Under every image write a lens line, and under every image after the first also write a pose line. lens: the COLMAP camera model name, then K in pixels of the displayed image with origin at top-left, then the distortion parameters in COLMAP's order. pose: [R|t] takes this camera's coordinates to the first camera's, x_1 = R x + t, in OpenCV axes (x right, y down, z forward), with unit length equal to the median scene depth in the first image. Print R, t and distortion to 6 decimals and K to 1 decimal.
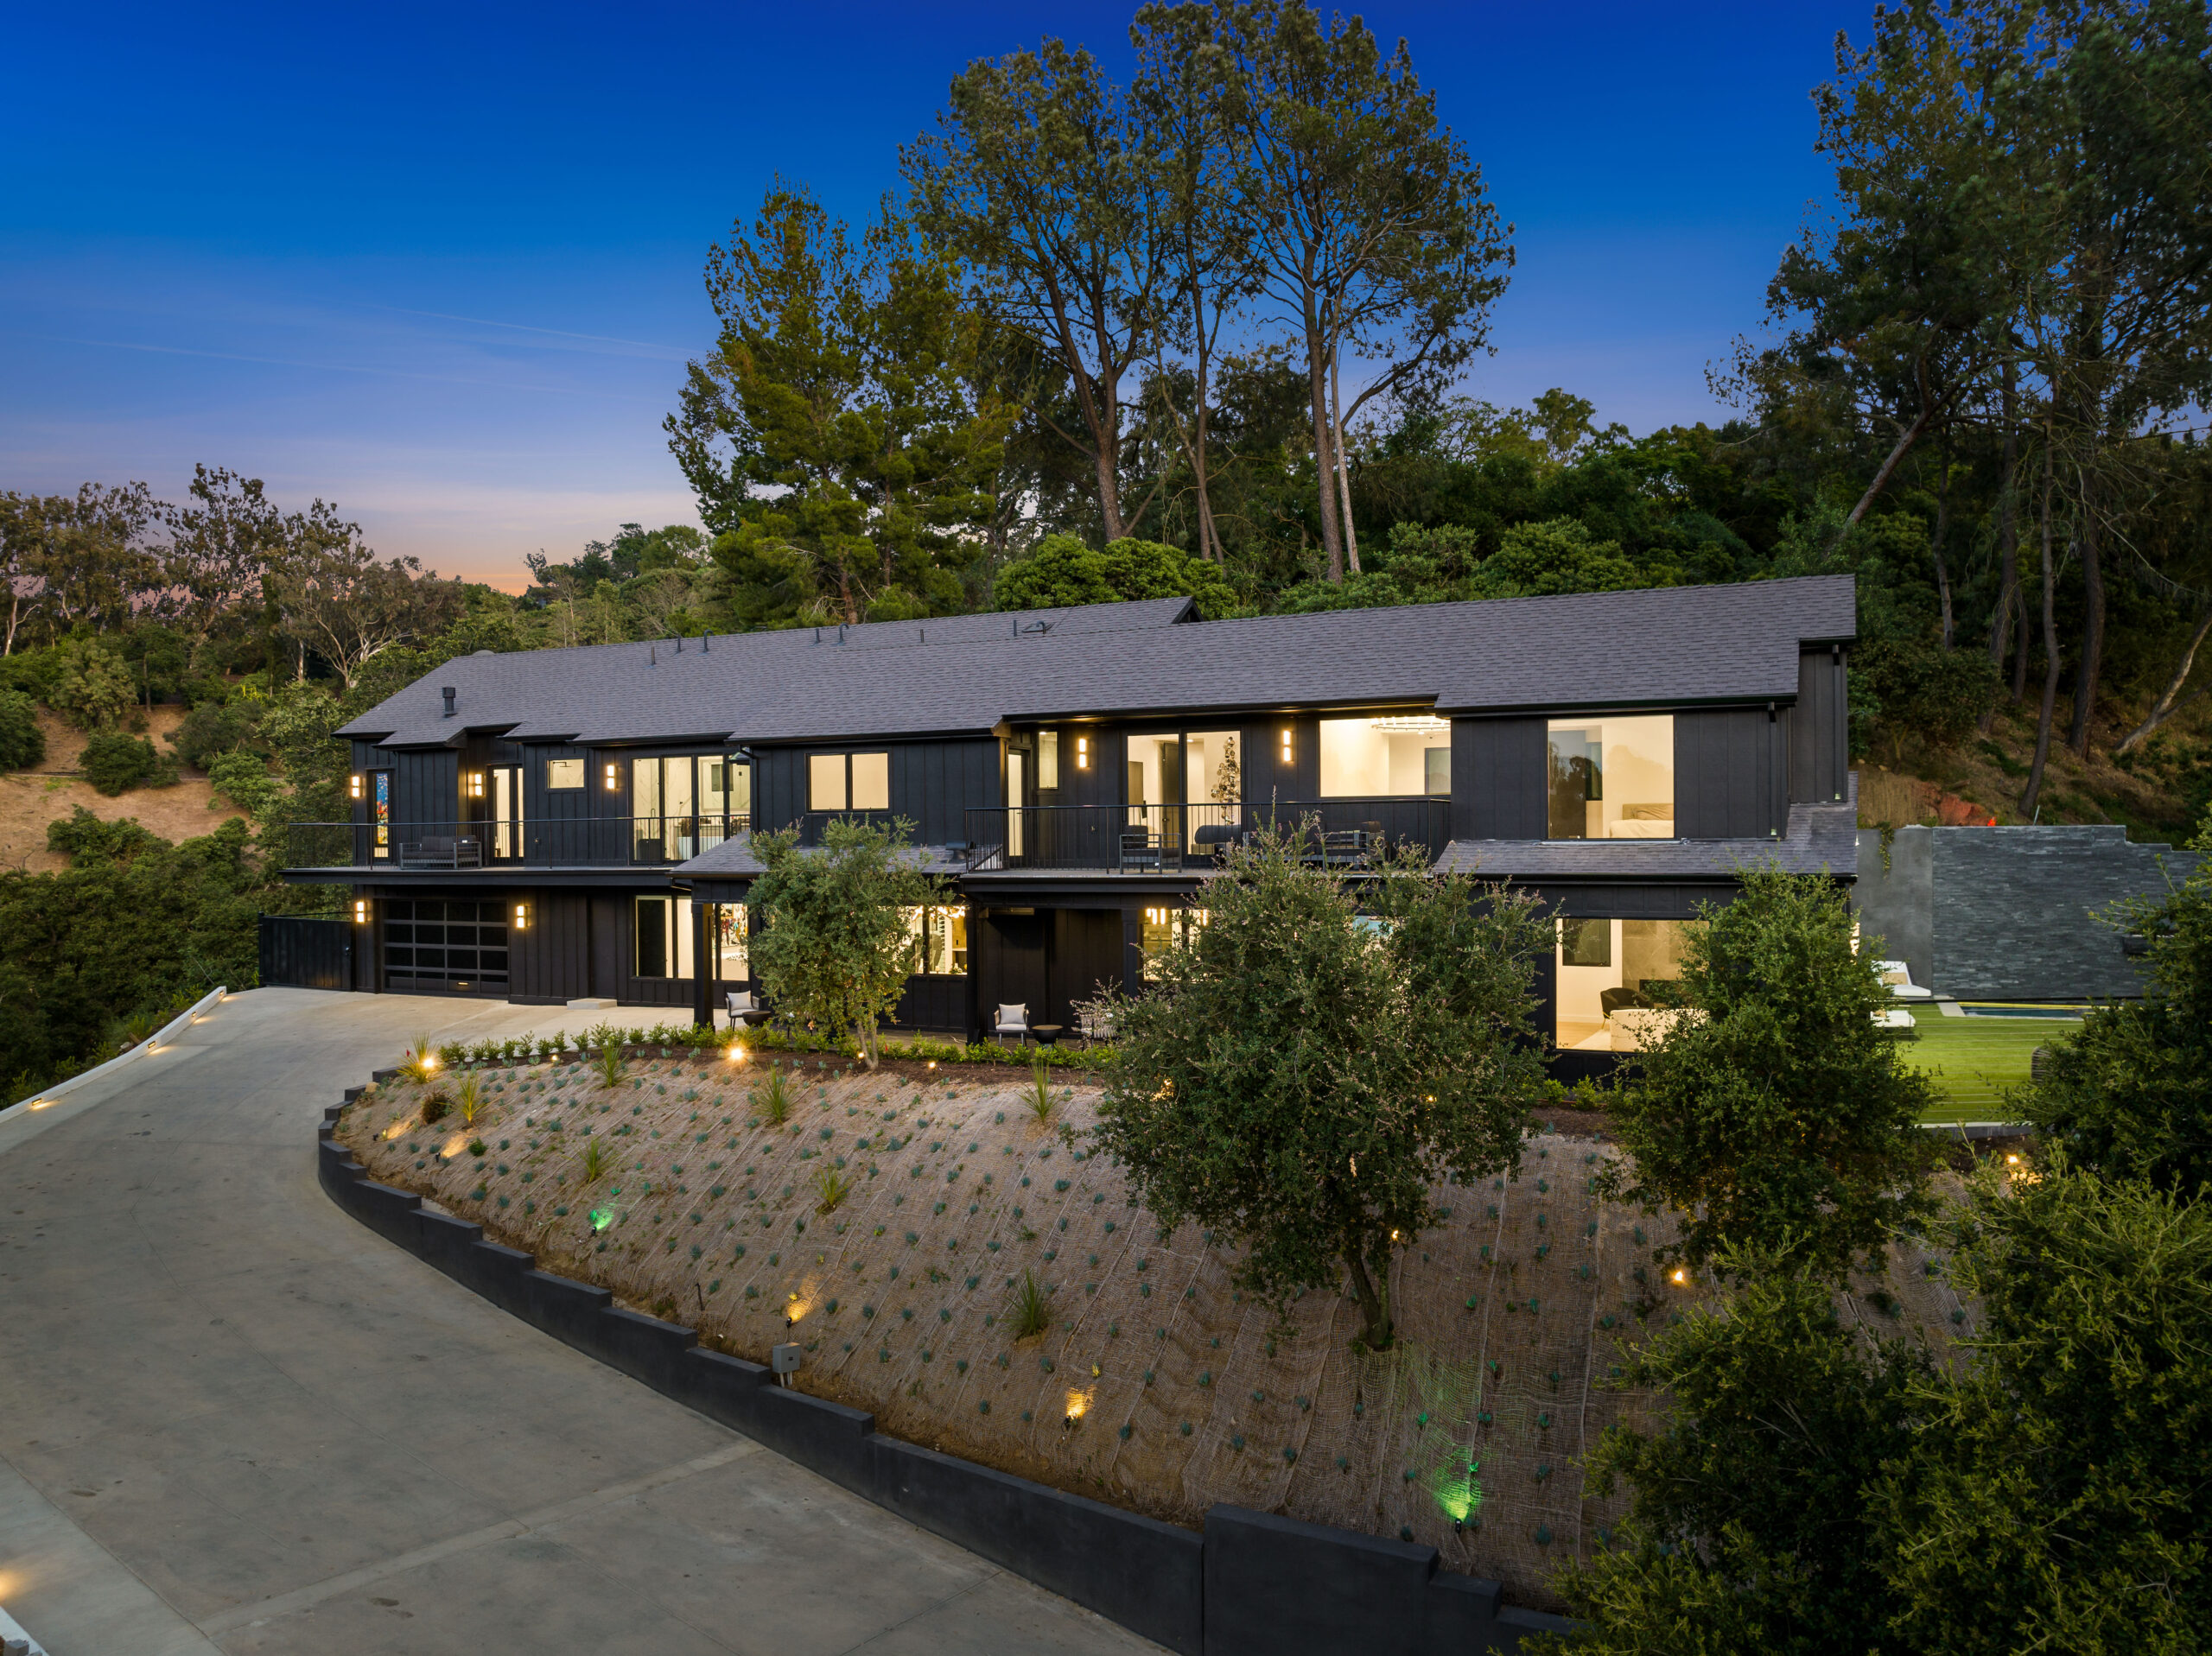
lens RADIAL K [[1570.6, 0, 1101.9], [0, 1570.6, 846.3], [0, 0, 1]] dist [-0.040106, 0.003787]
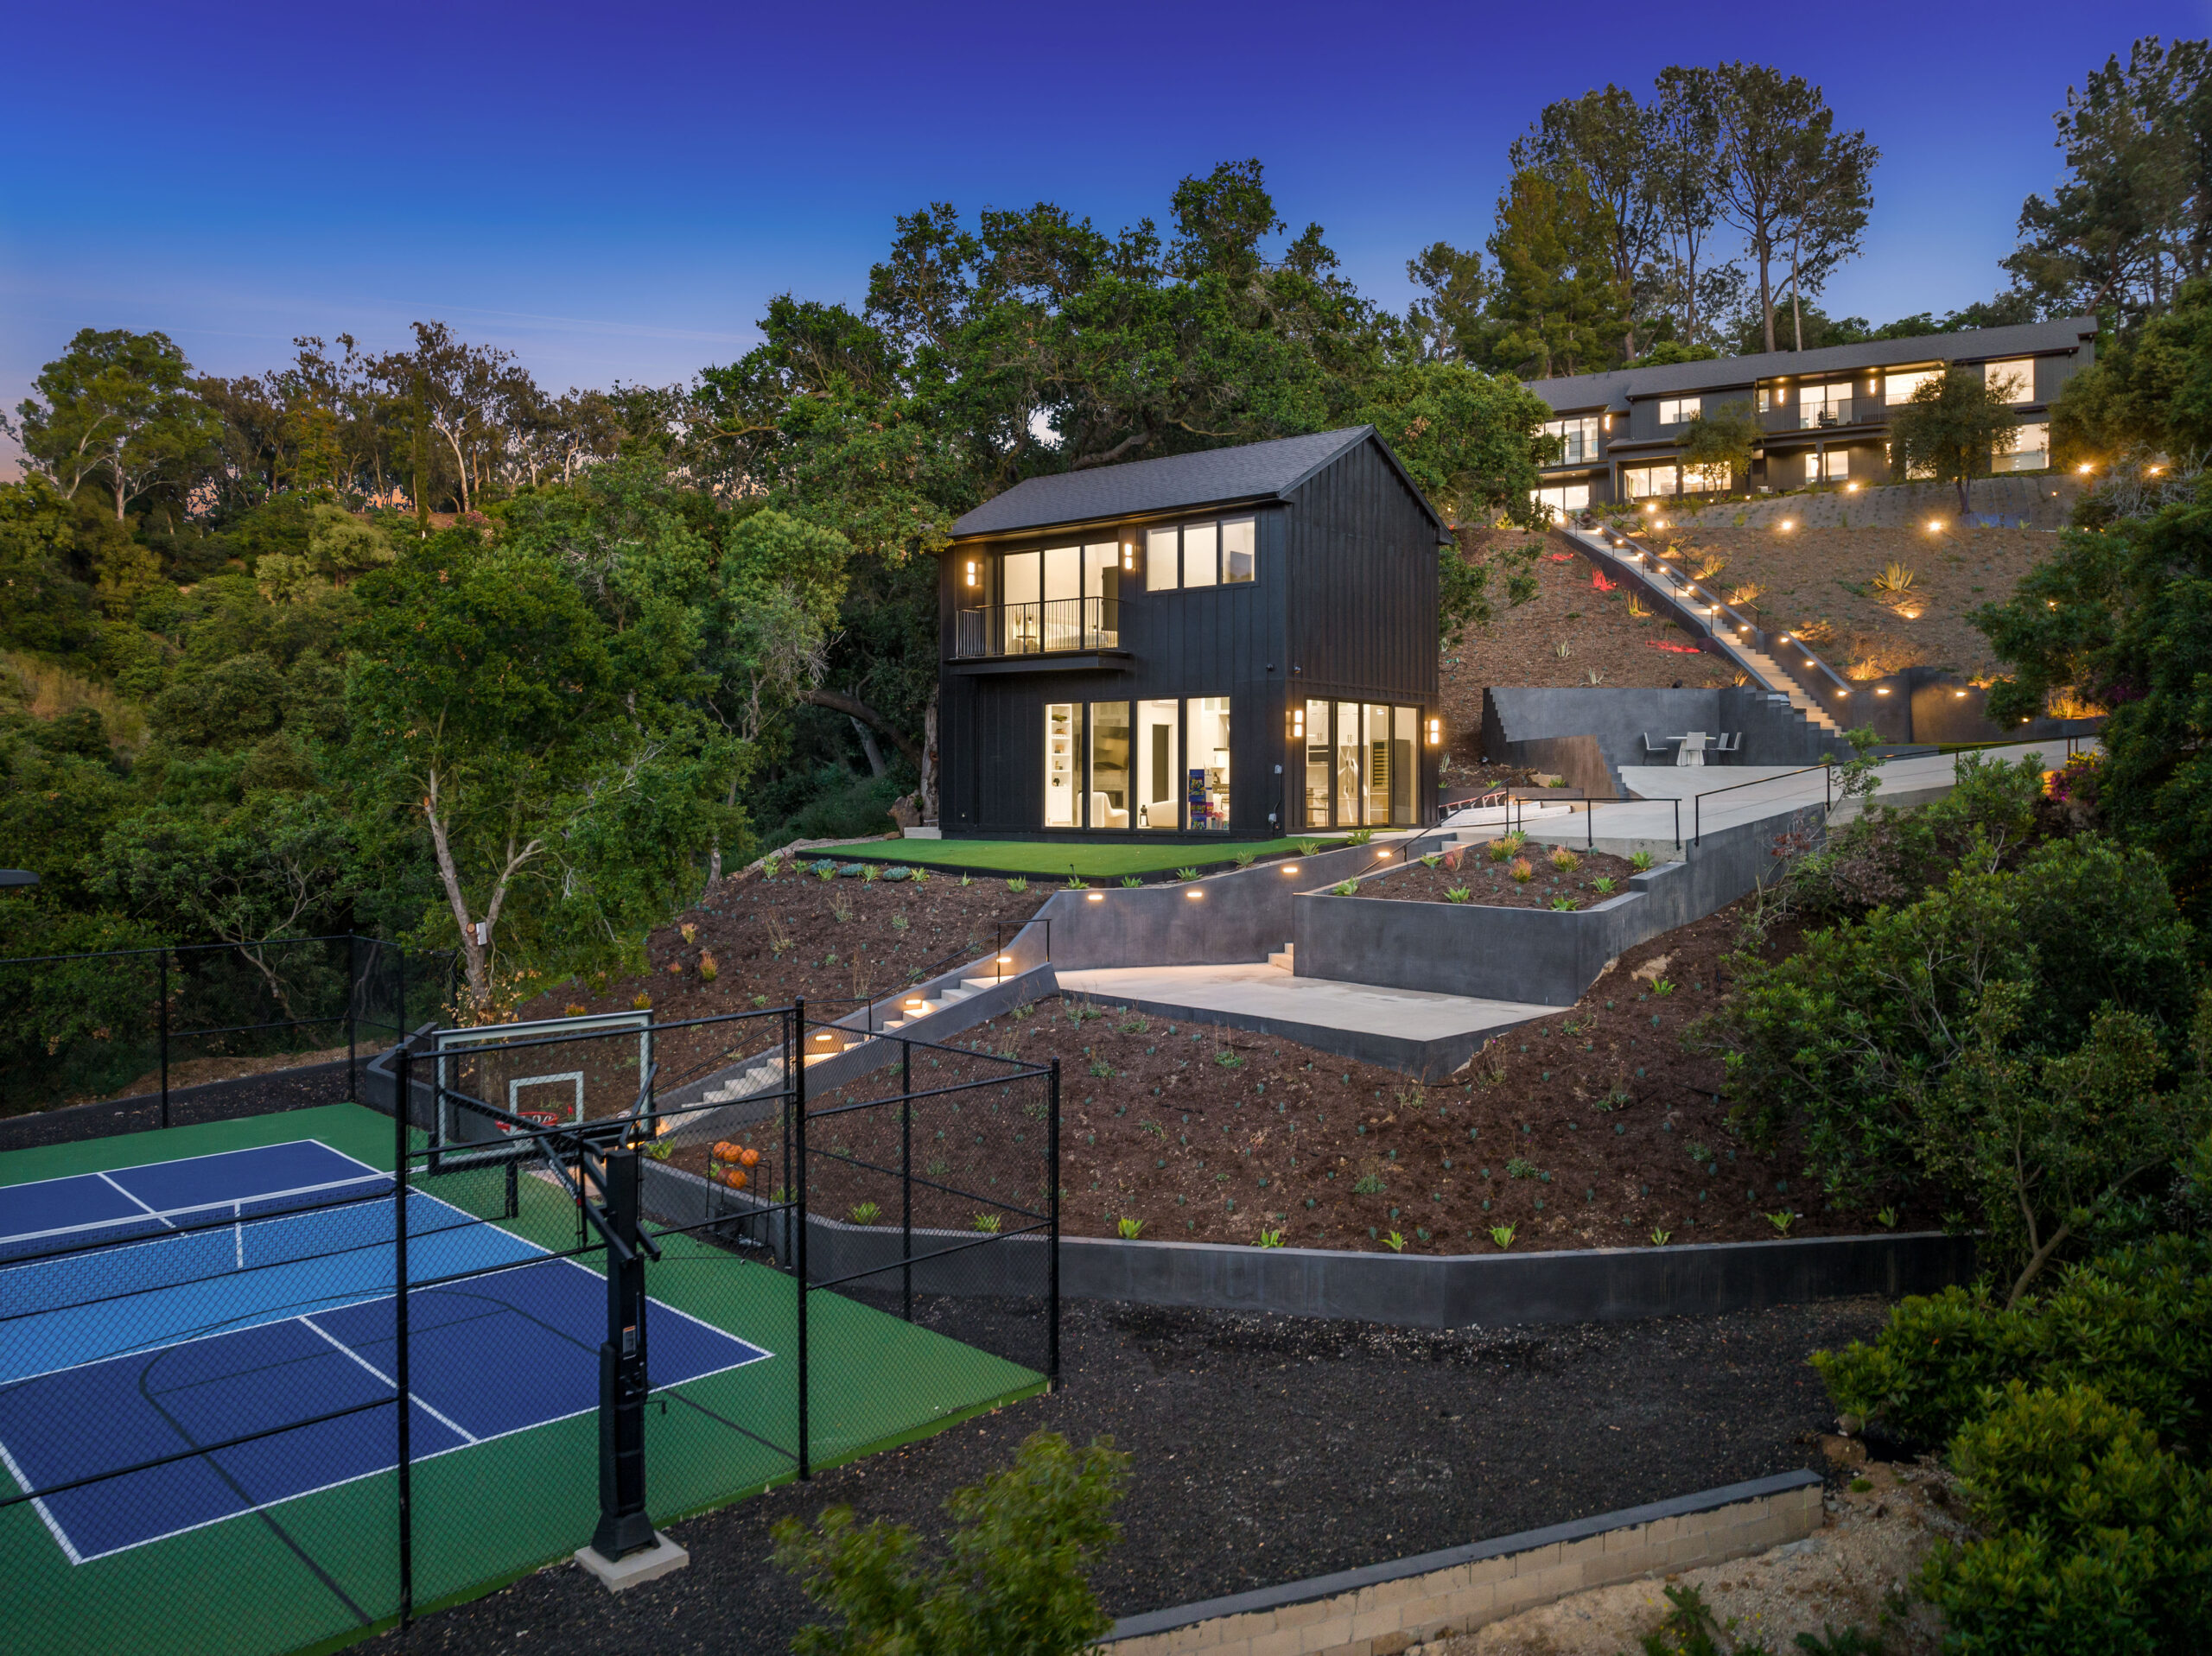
lens RADIAL K [[1570.8, 0, 1109.8], [0, 1570.8, 804.9], [0, 0, 1]] dist [-0.067055, 0.045497]
pose [[0.997770, 0.010590, -0.065902, -0.673636], [-0.010306, 0.999936, 0.004652, 0.439646], [0.065947, -0.003962, 0.997815, -1.155852]]
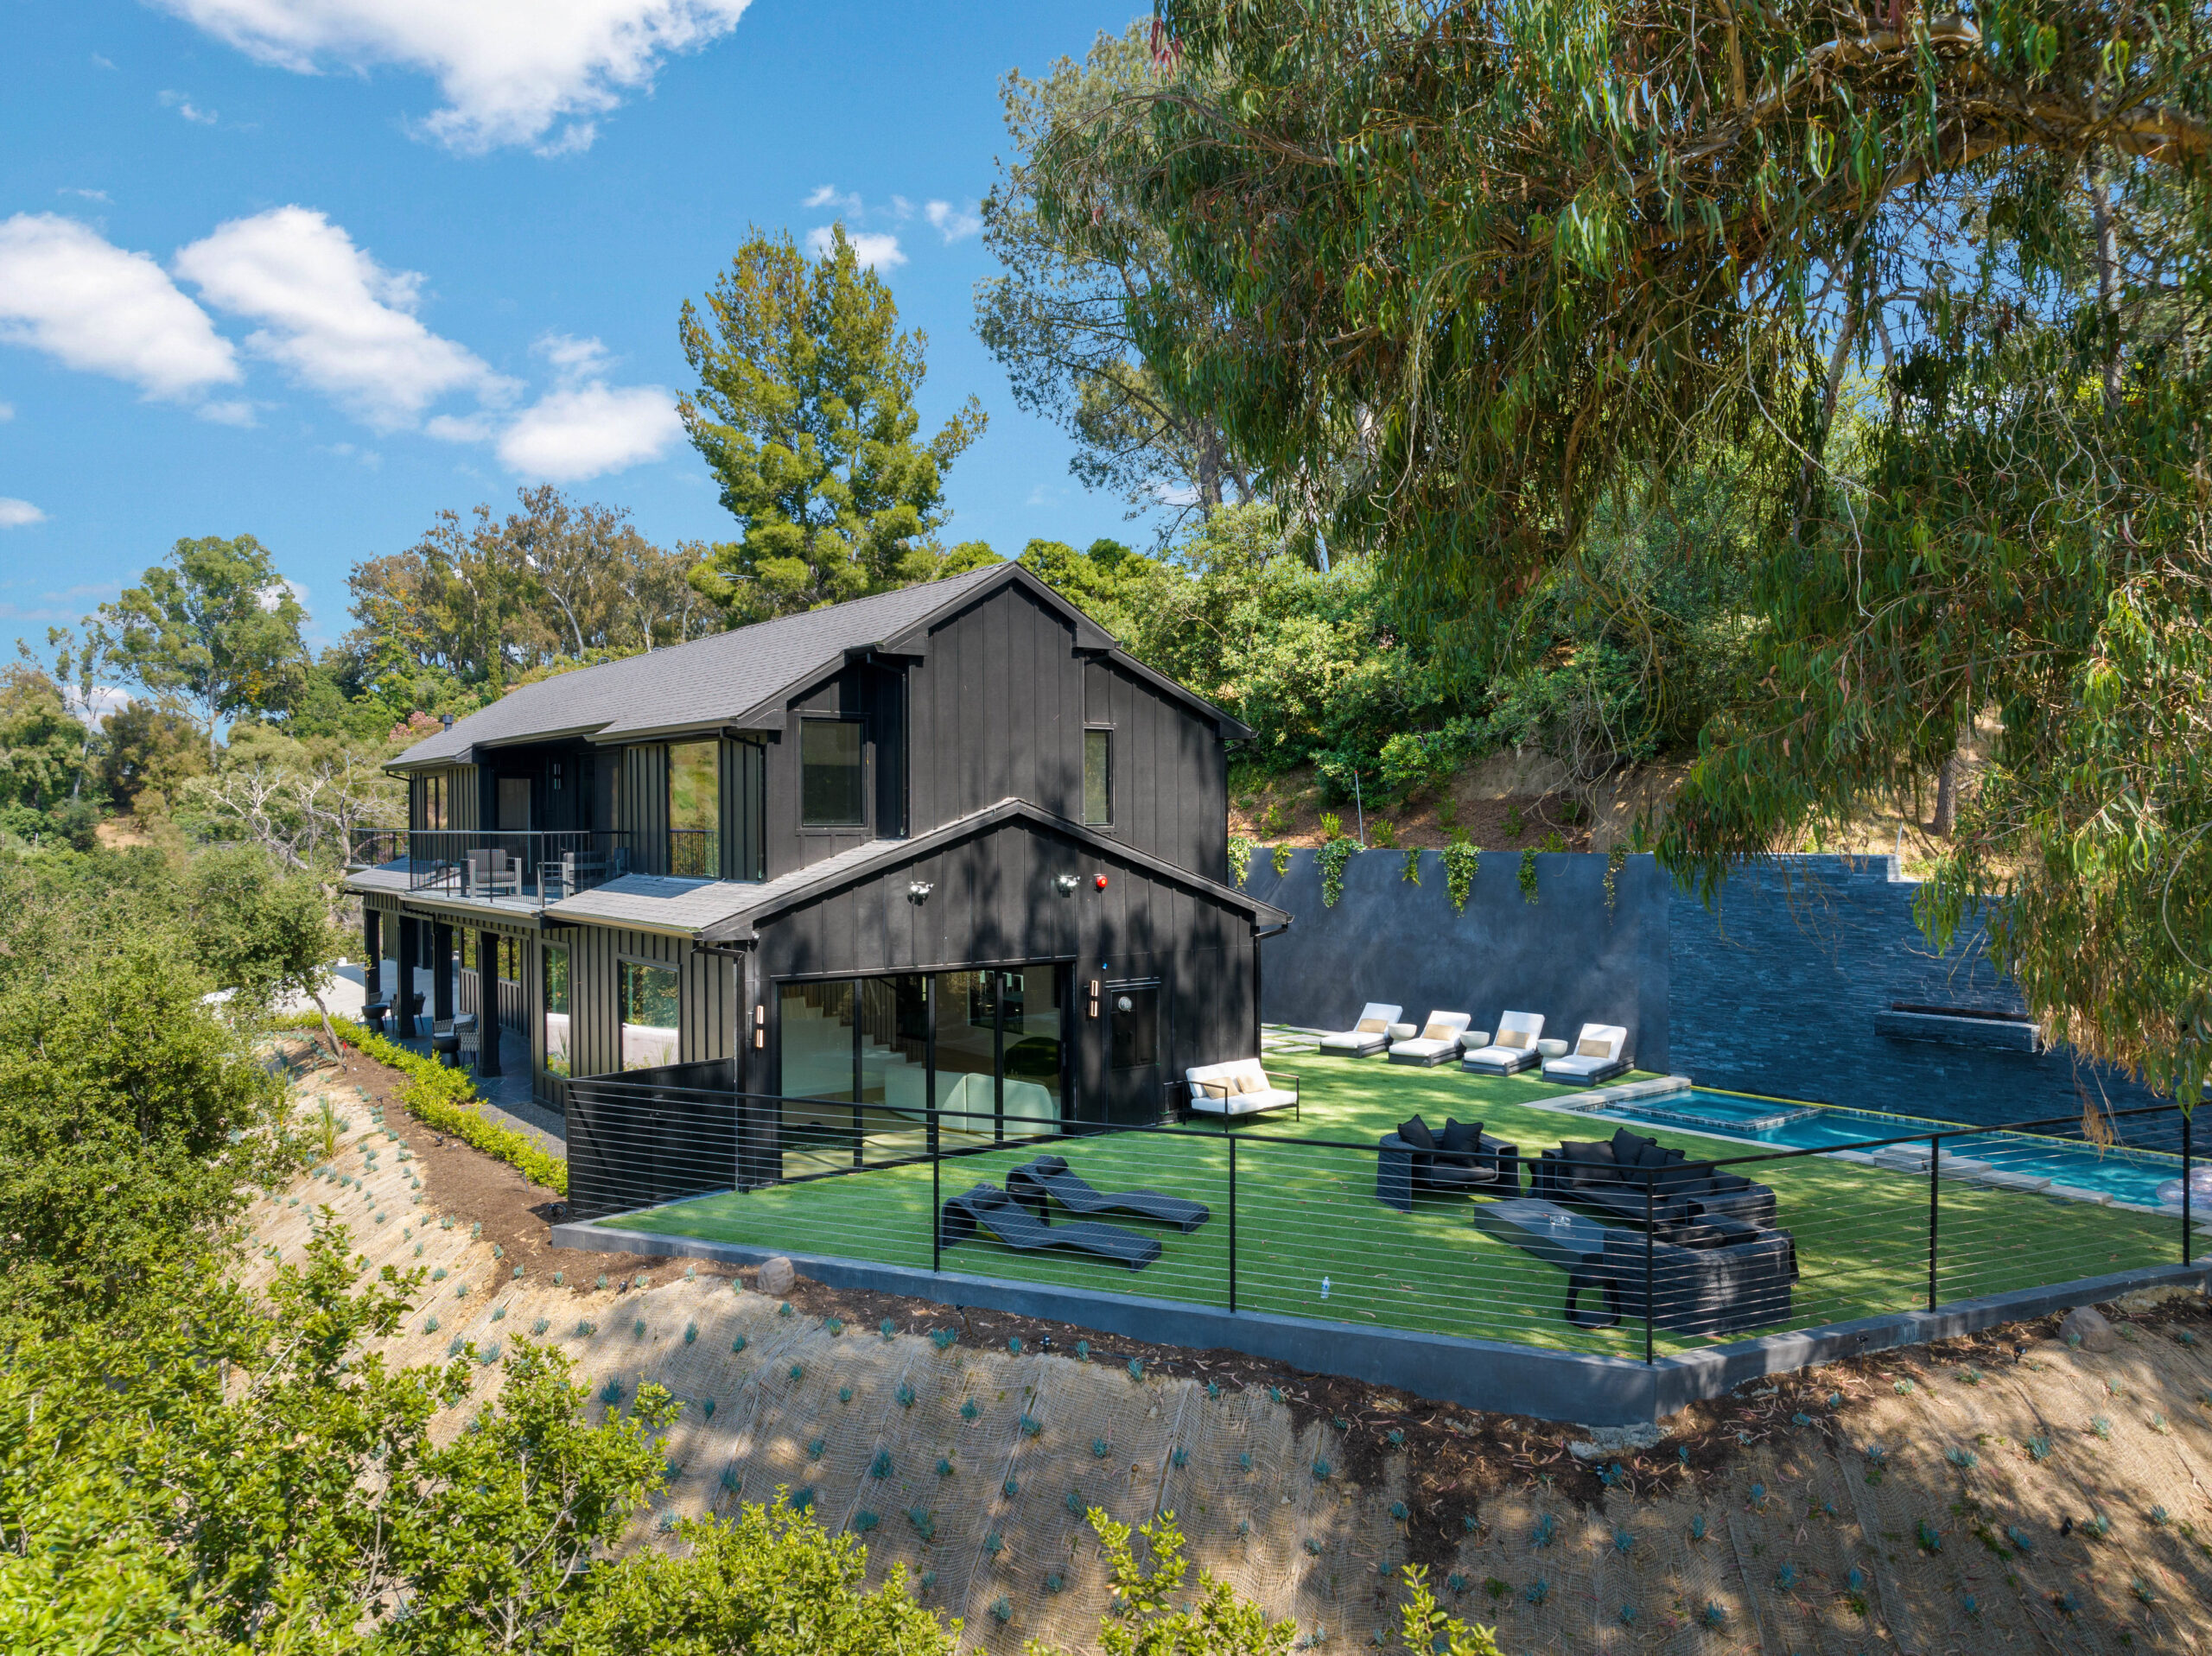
lens RADIAL K [[1555.0, 0, 1104.8], [0, 1555.0, 824.4], [0, 0, 1]] dist [-0.036915, 0.003178]
pose [[0.890060, 0.005825, -0.455807, 0.562281], [-0.006313, 0.999980, 0.000452, -0.021640], [0.455800, 0.002475, 0.890079, 0.181506]]
